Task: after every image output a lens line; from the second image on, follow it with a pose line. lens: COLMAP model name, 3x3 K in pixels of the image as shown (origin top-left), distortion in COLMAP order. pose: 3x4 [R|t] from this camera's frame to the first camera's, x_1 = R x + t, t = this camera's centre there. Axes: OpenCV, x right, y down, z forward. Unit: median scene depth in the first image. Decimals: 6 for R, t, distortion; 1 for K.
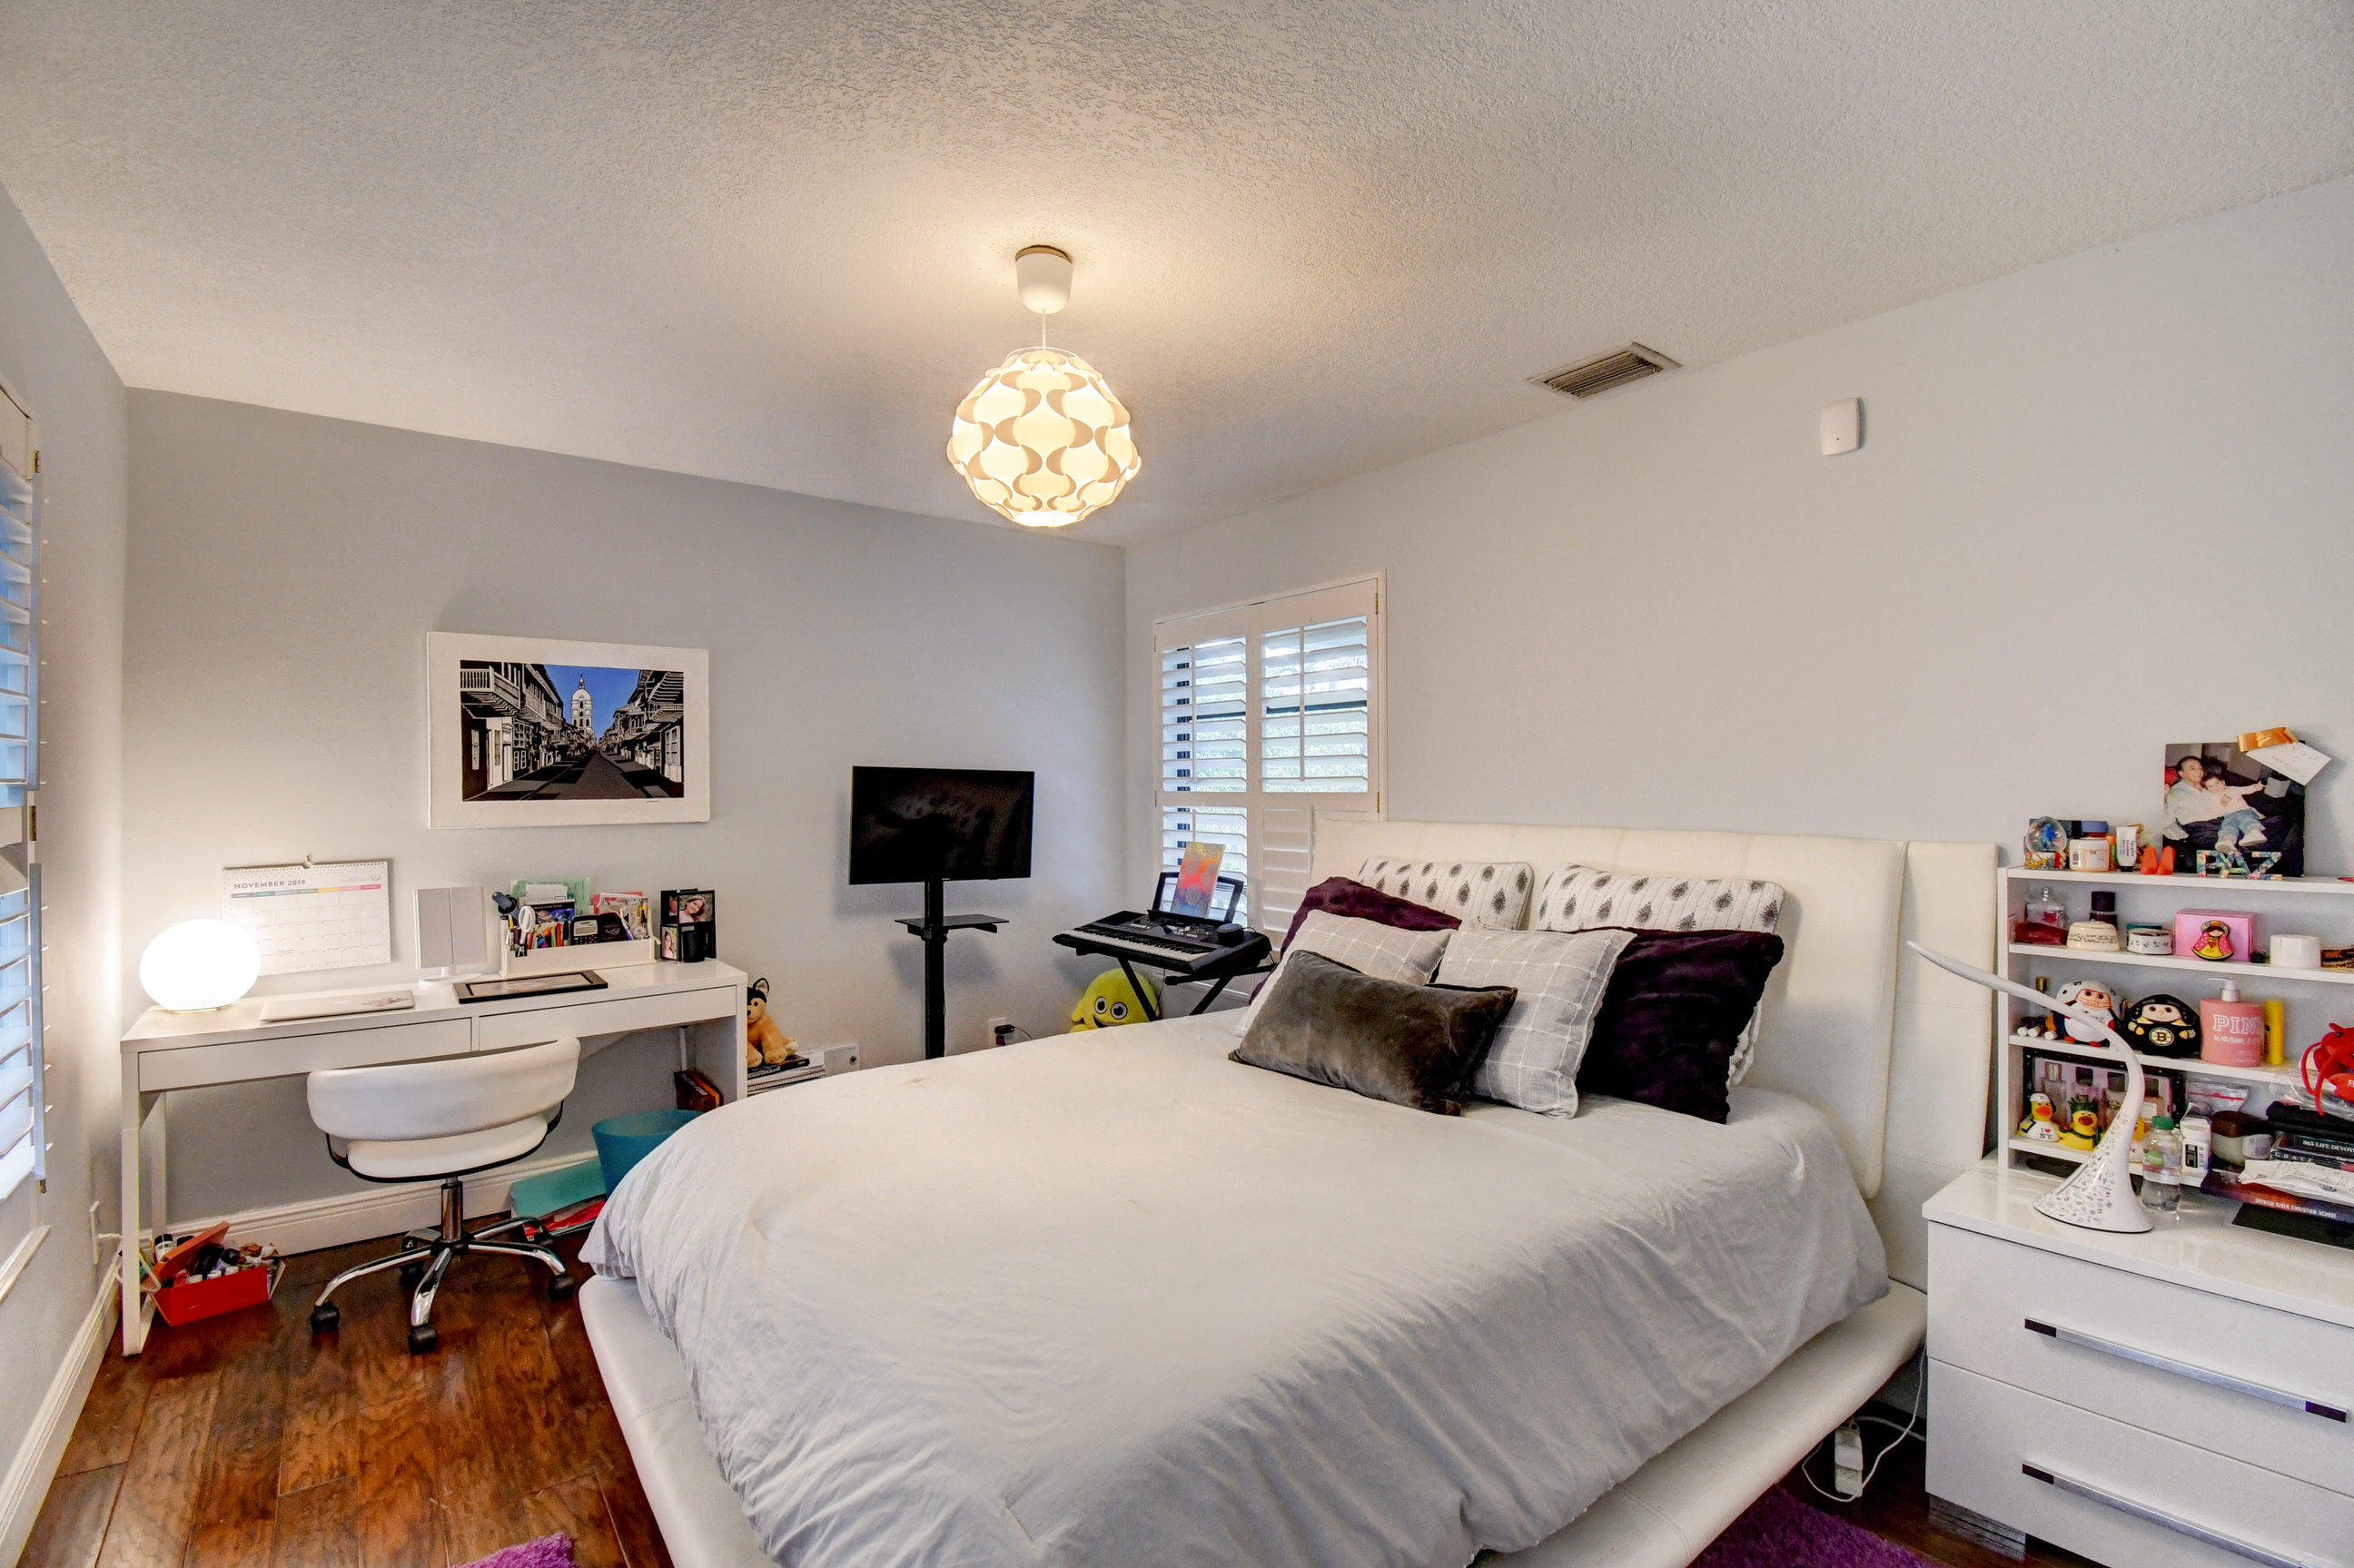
lens RADIAL K [[1062.5, 0, 1180.1], [0, 1062.5, 783.2], [0, 0, 1]] dist [0.005210, -0.000812]
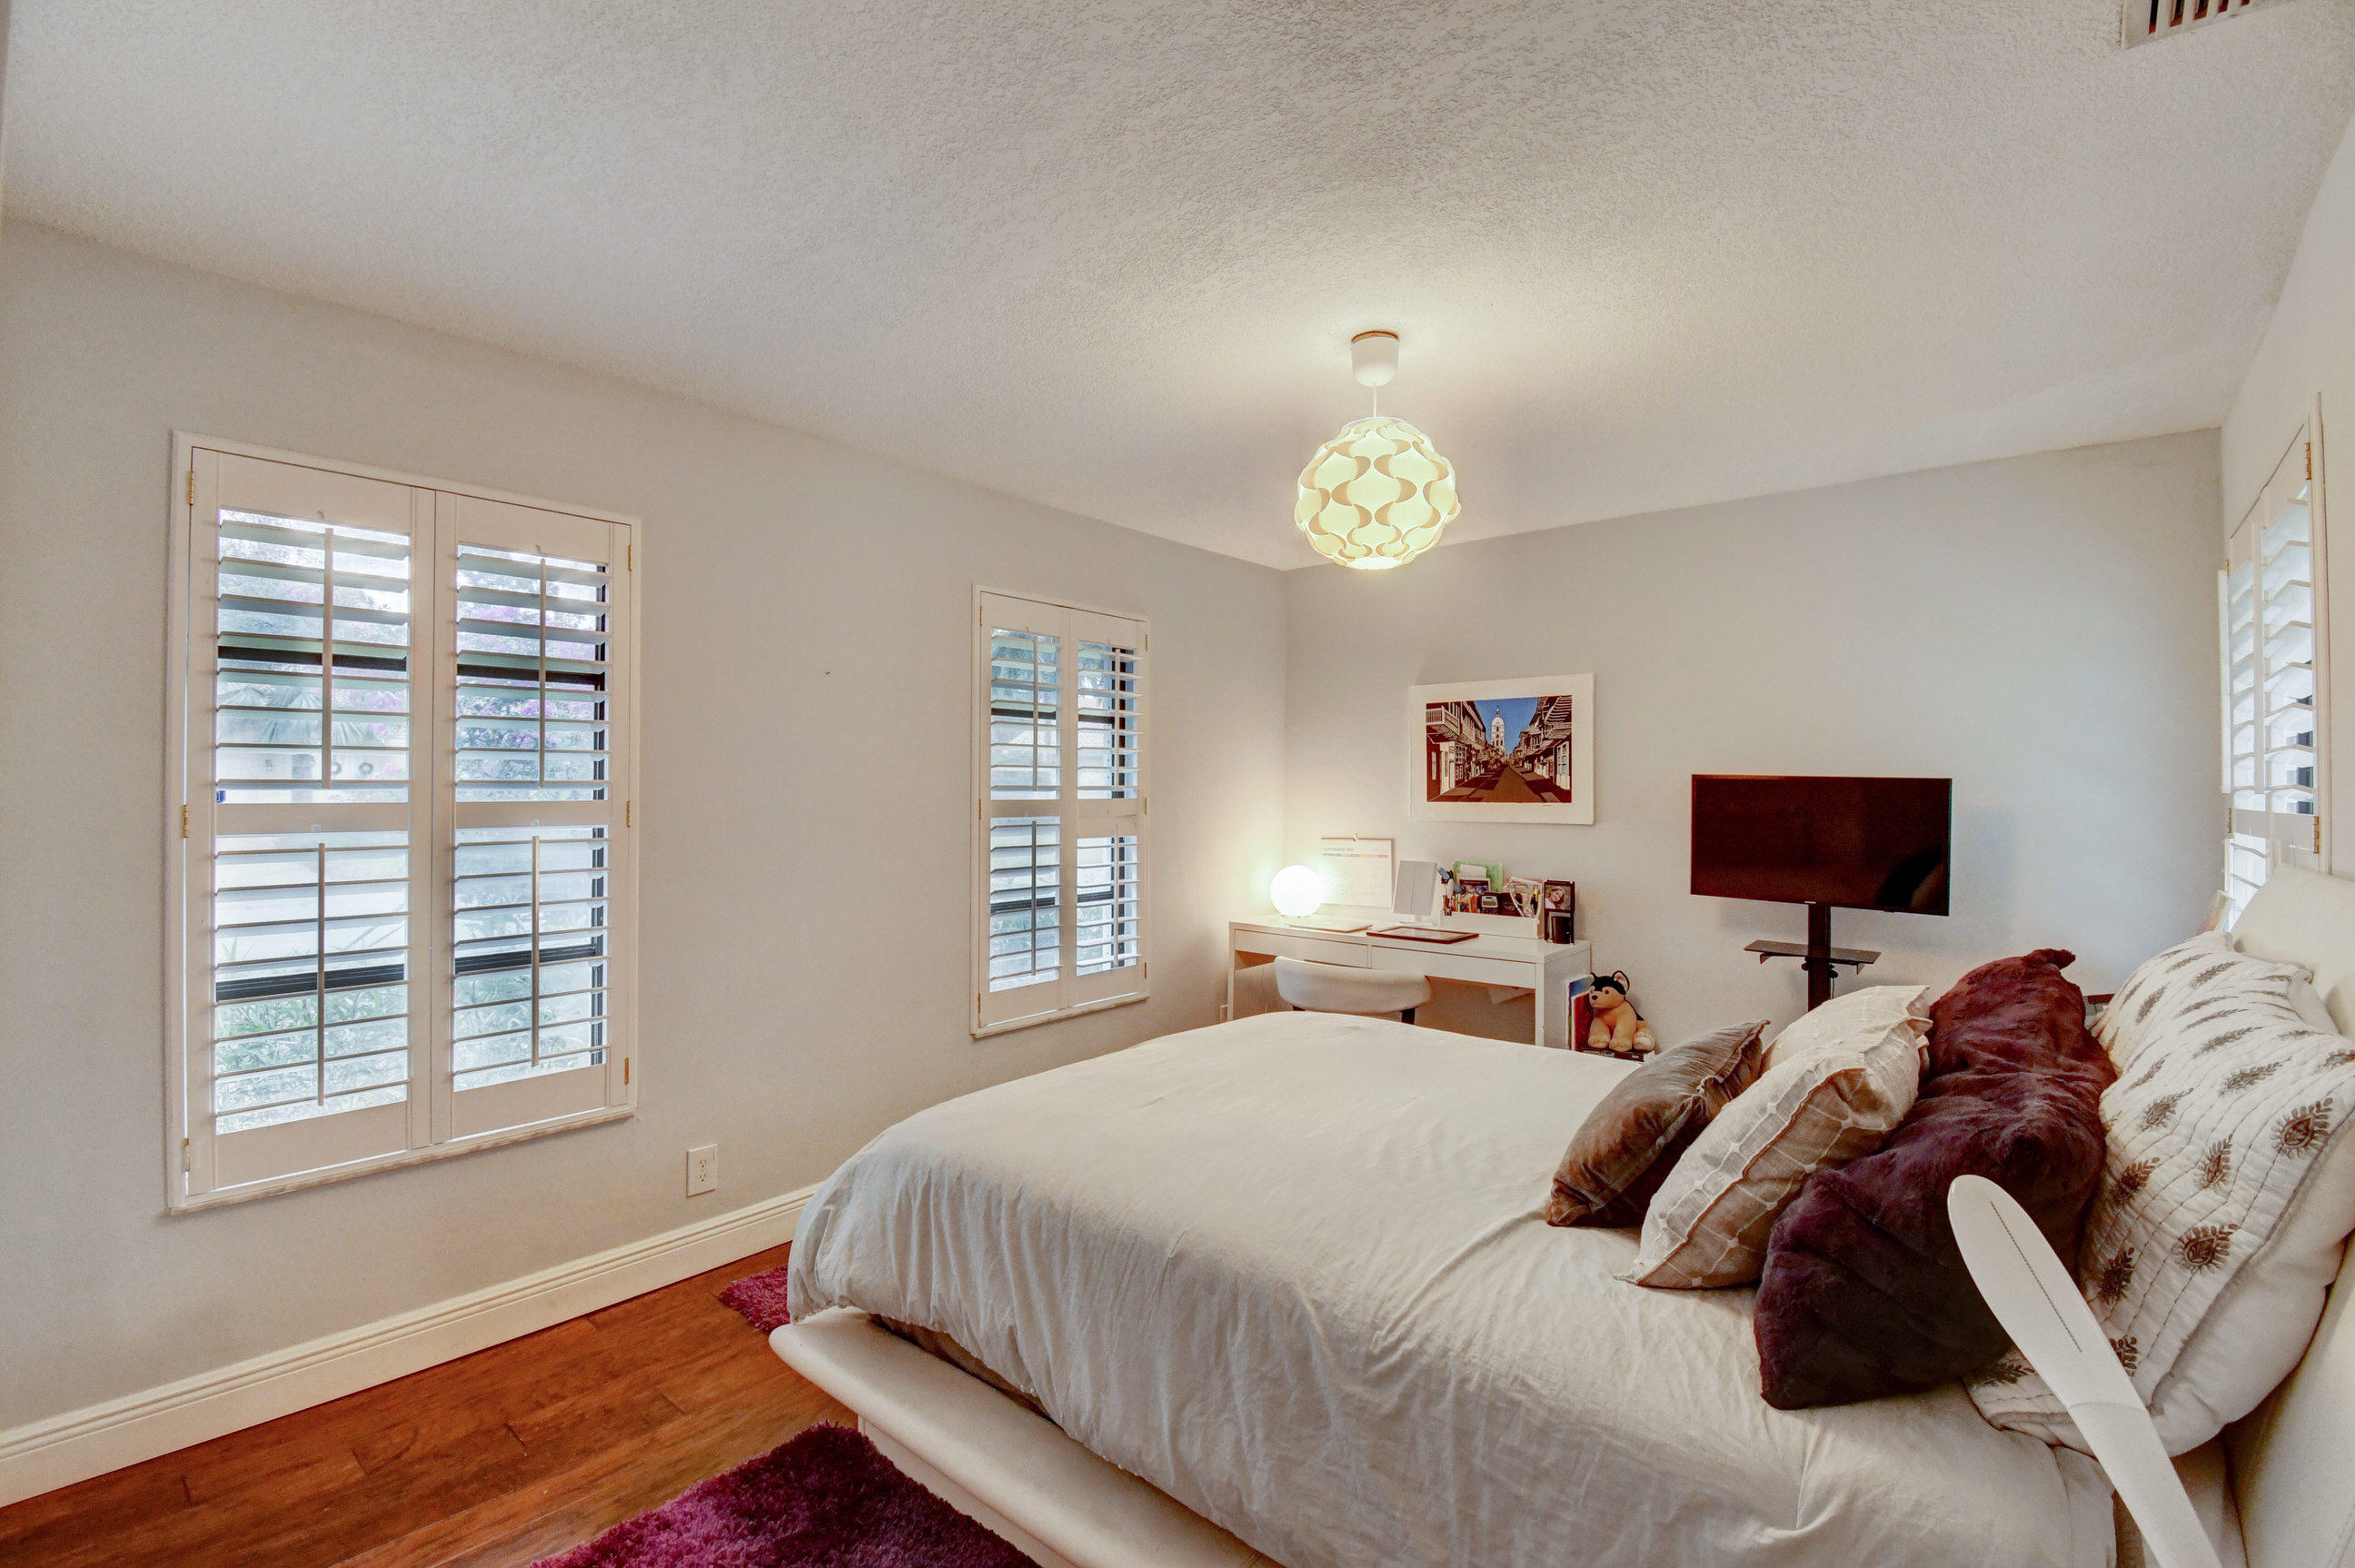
lens RADIAL K [[1063.1, 0, 1184.5], [0, 1063.1, 784.2], [0, 0, 1]] dist [0.005210, -0.000812]
pose [[0.216328, 0.001175, -0.976320, 0.616647], [-0.006316, 0.999980, -0.000196, -0.004359], [0.976300, 0.006209, 0.216331, 0.355520]]
